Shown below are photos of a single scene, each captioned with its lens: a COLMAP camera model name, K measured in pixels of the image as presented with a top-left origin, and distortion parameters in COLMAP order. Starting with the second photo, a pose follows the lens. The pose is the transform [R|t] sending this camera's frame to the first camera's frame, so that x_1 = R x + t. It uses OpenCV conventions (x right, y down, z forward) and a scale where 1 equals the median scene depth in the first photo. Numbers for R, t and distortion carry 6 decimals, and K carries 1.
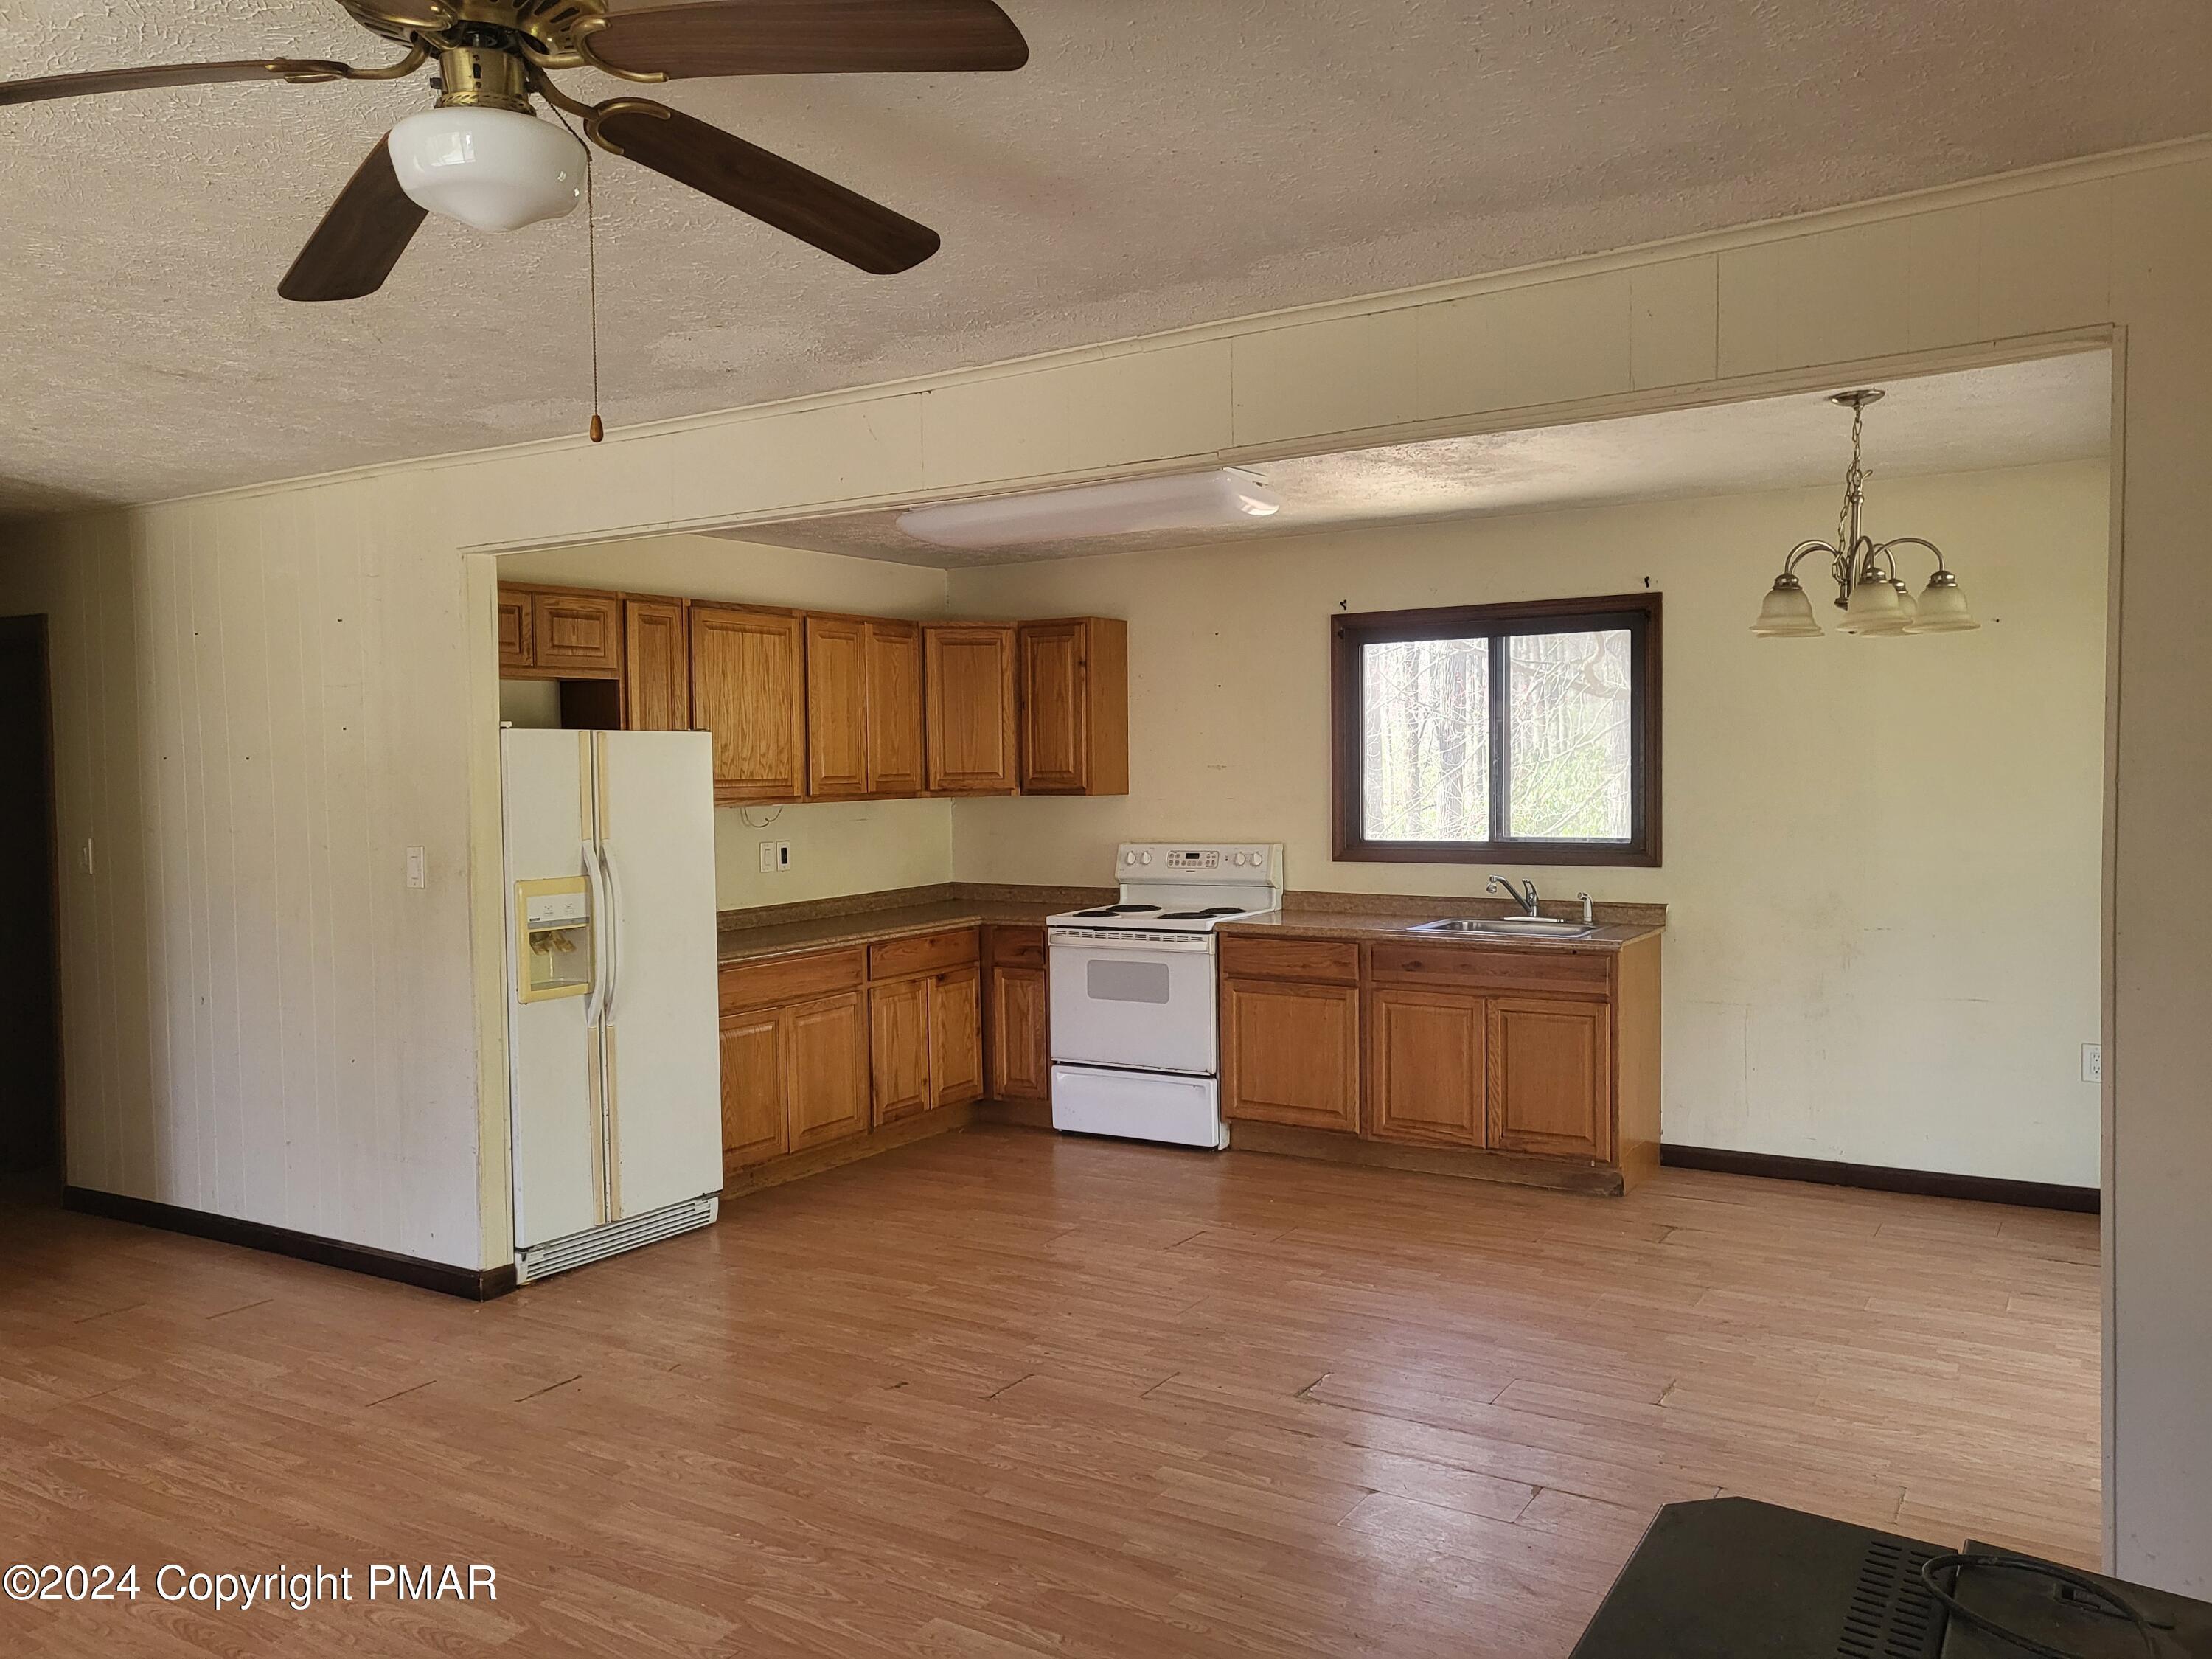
lens RADIAL K [[1699.6, 0, 1092.0], [0, 1699.6, 835.6], [0, 0, 1]] dist [-0.004229, 0.065774]
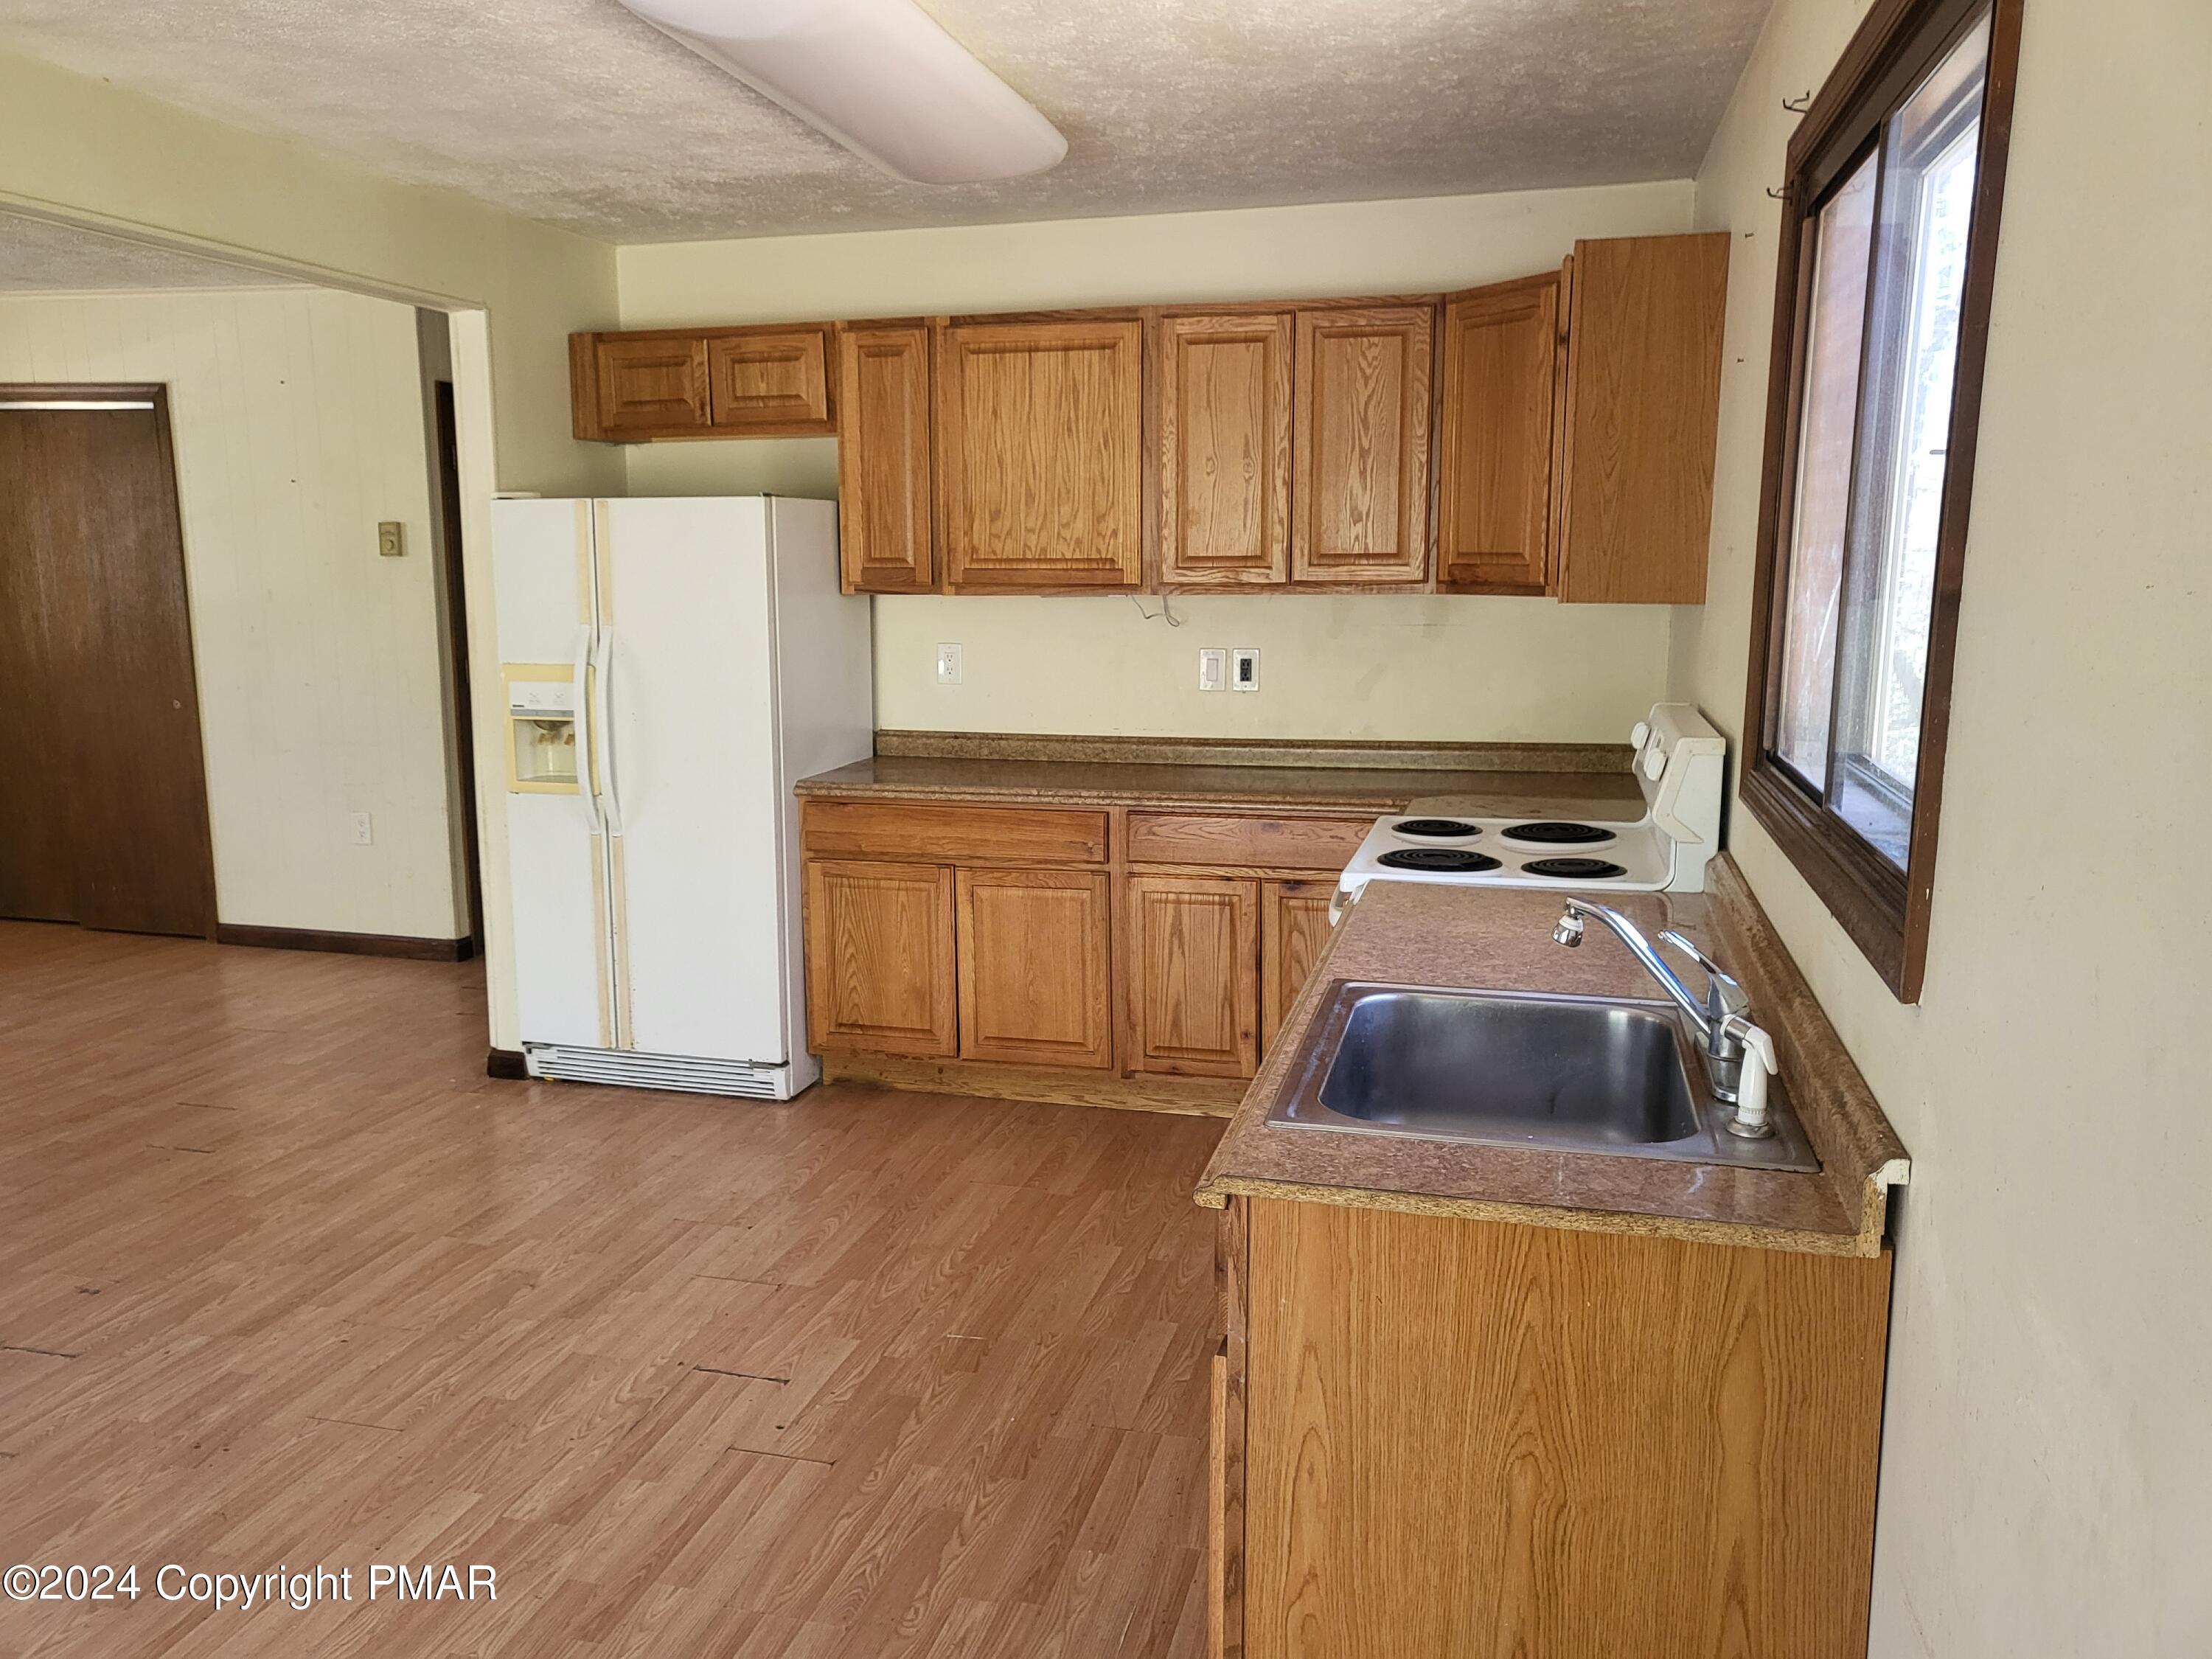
lens RADIAL K [[1699.6, 0, 1088.8], [0, 1699.6, 837.9], [0, 0, 1]] dist [-0.004229, 0.065774]
pose [[0.290266, 0.173339, -0.941116, 0.618298], [-0.039575, 0.984791, 0.169178, -0.047087], [0.956127, -0.011862, 0.292711, 0.962946]]
